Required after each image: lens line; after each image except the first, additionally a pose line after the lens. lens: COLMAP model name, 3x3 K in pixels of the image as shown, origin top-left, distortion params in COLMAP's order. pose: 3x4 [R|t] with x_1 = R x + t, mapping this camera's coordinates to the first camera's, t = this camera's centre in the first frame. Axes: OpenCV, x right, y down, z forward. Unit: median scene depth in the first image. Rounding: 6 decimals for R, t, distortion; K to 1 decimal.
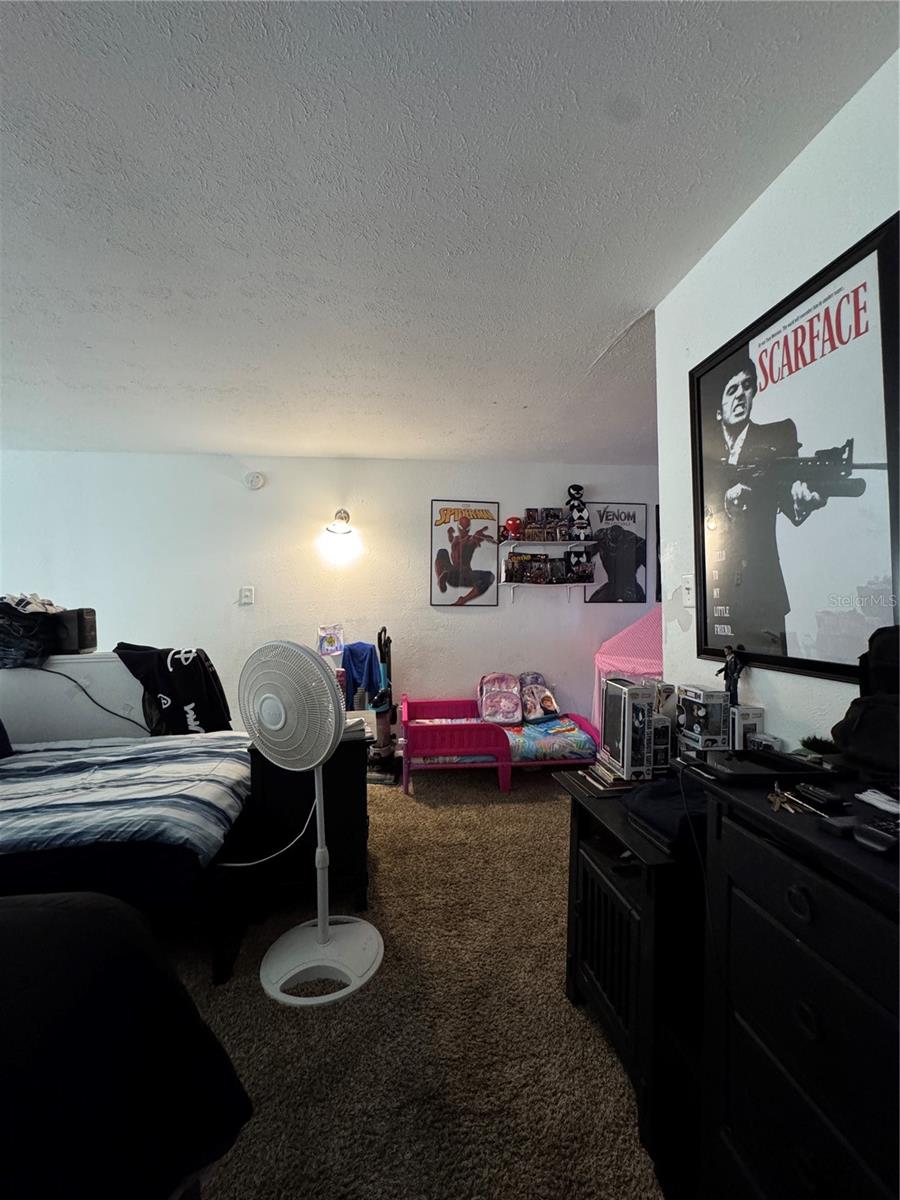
lens RADIAL K [[479.6, 0, 451.6], [0, 479.6, 599.5], [0, 0, 1]] dist [-0.004182, 0.000876]
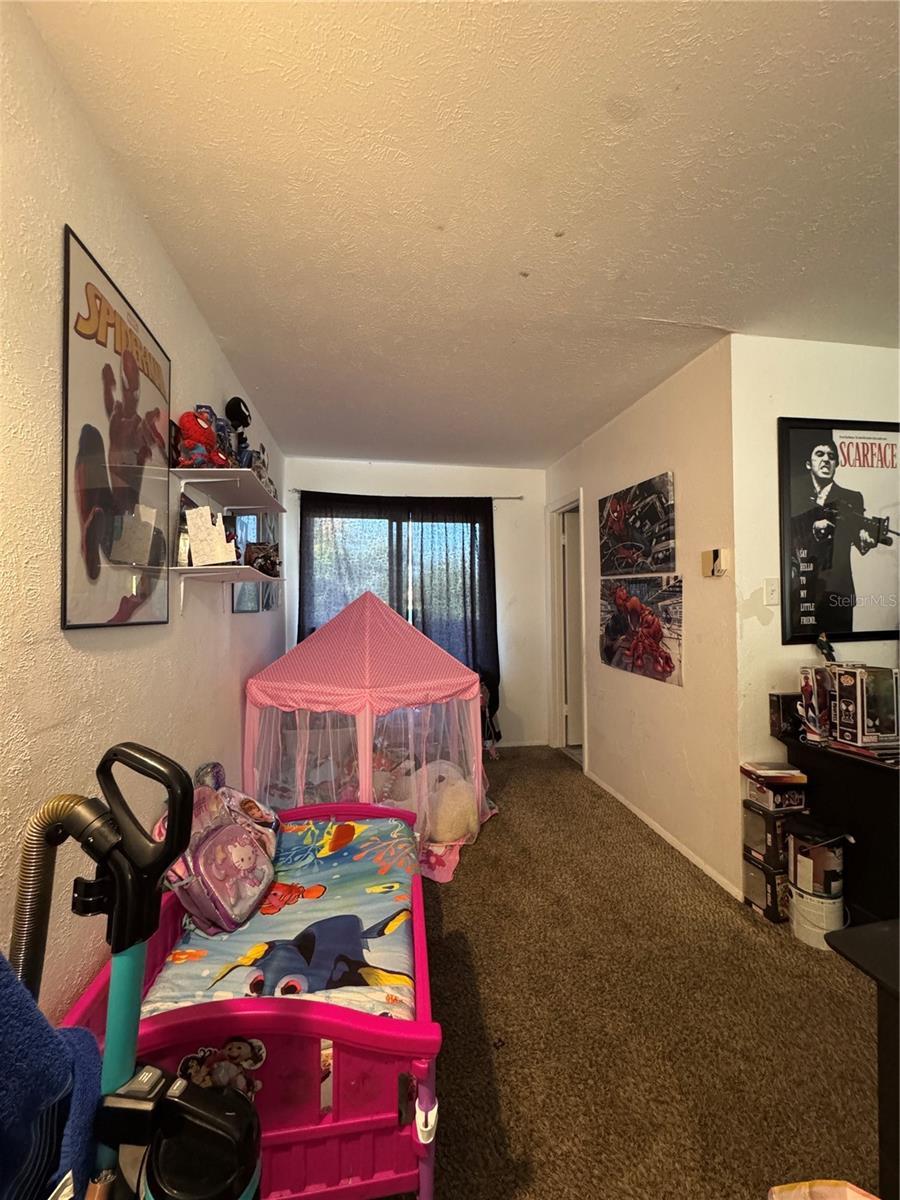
lens RADIAL K [[479.6, 0, 452.8], [0, 479.6, 598.3], [0, 0, 1]] dist [-0.004182, 0.000876]
pose [[-0.026641, 0.017573, 0.999491, -0.330955], [0.014491, 0.999747, -0.017192, 0.003644], [-0.999540, 0.014026, -0.026889, 0.865853]]
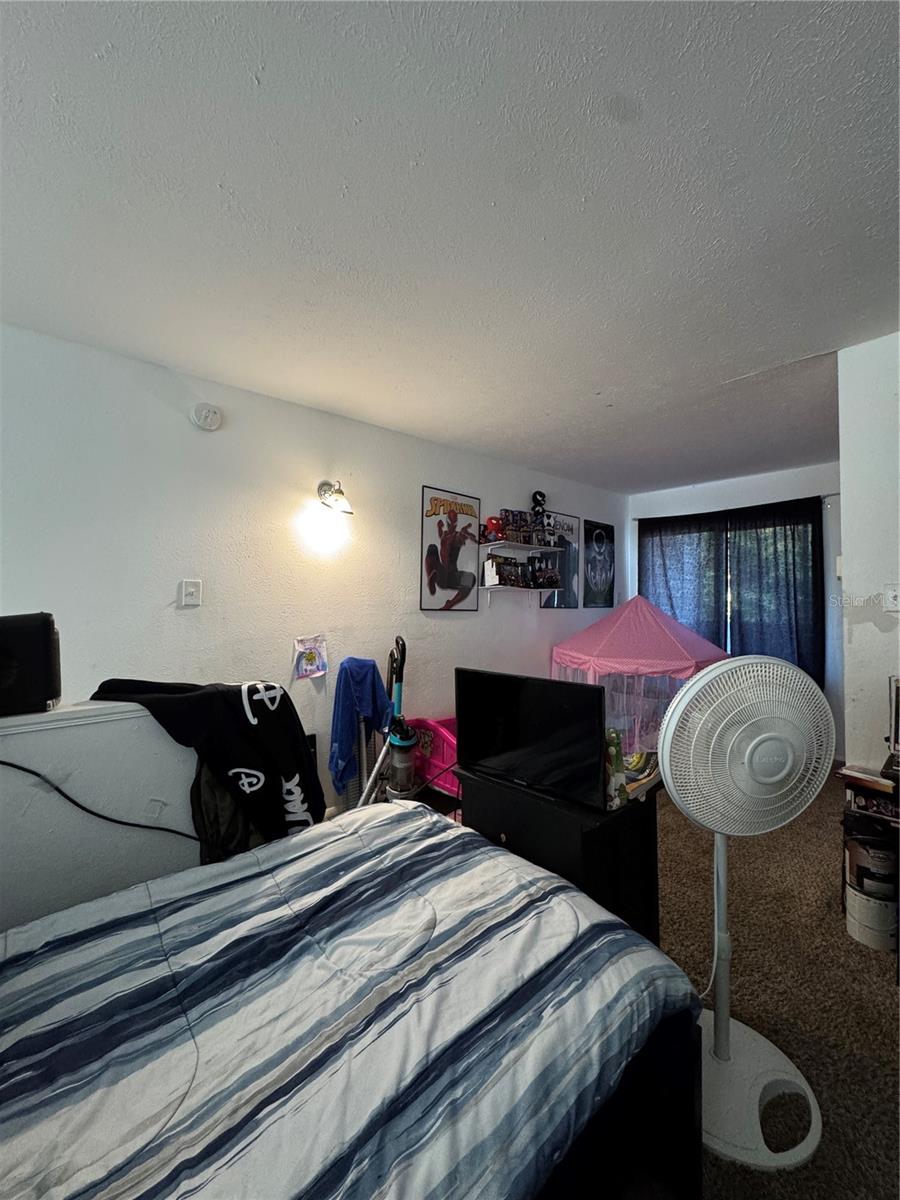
lens RADIAL K [[479.6, 0, 450.8], [0, 479.6, 599.6], [0, 0, 1]] dist [-0.004182, 0.000876]
pose [[0.840073, 0.016094, 0.542234, -0.495786], [-0.009507, 0.999843, -0.014948, 0.006674], [-0.542390, 0.007402, 0.840094, 0.283386]]
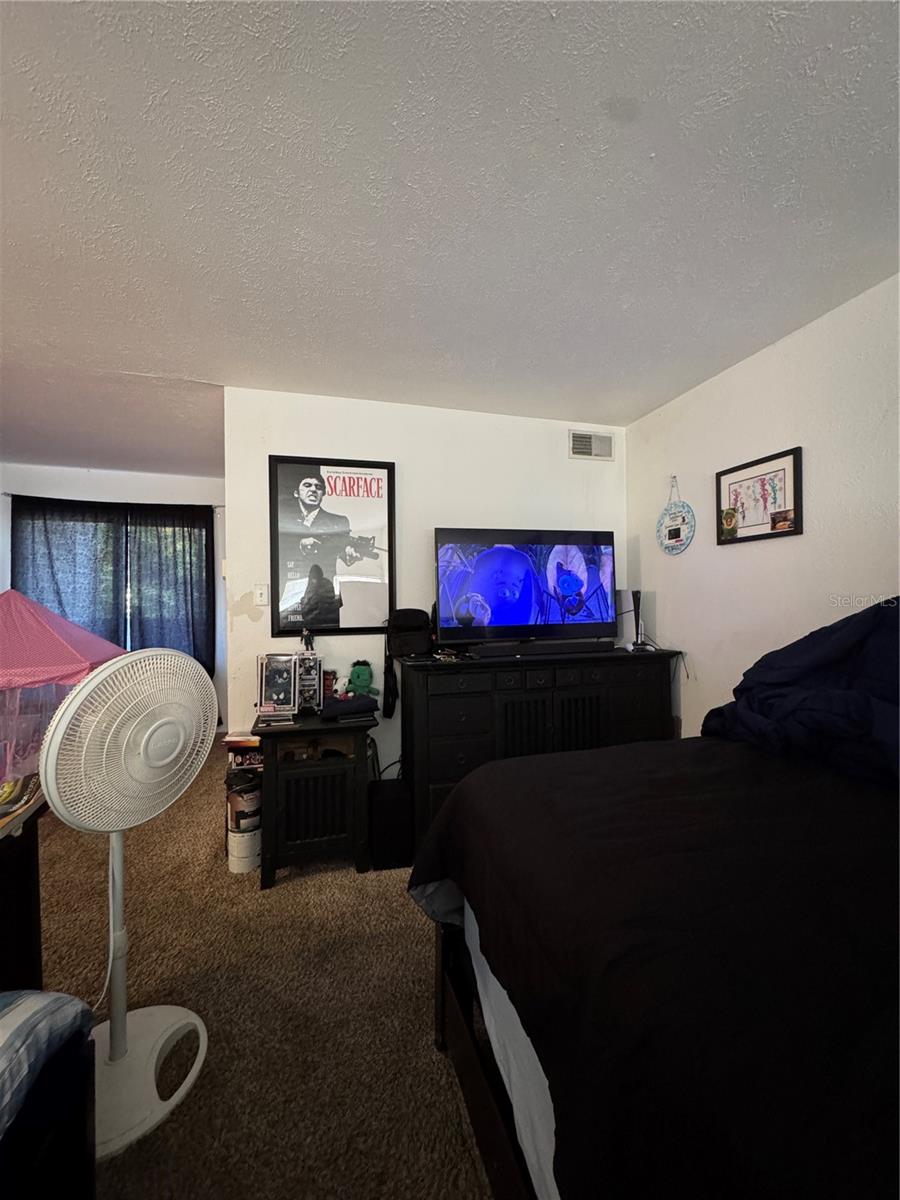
lens RADIAL K [[479.6, 0, 450.9], [0, 479.6, 598.4], [0, 0, 1]] dist [-0.004182, 0.000876]
pose [[-0.118763, 0.013146, 0.992836, -0.511803], [0.004507, 0.999909, -0.012701, 0.007140], [-0.992912, 0.002966, -0.118811, 0.271973]]
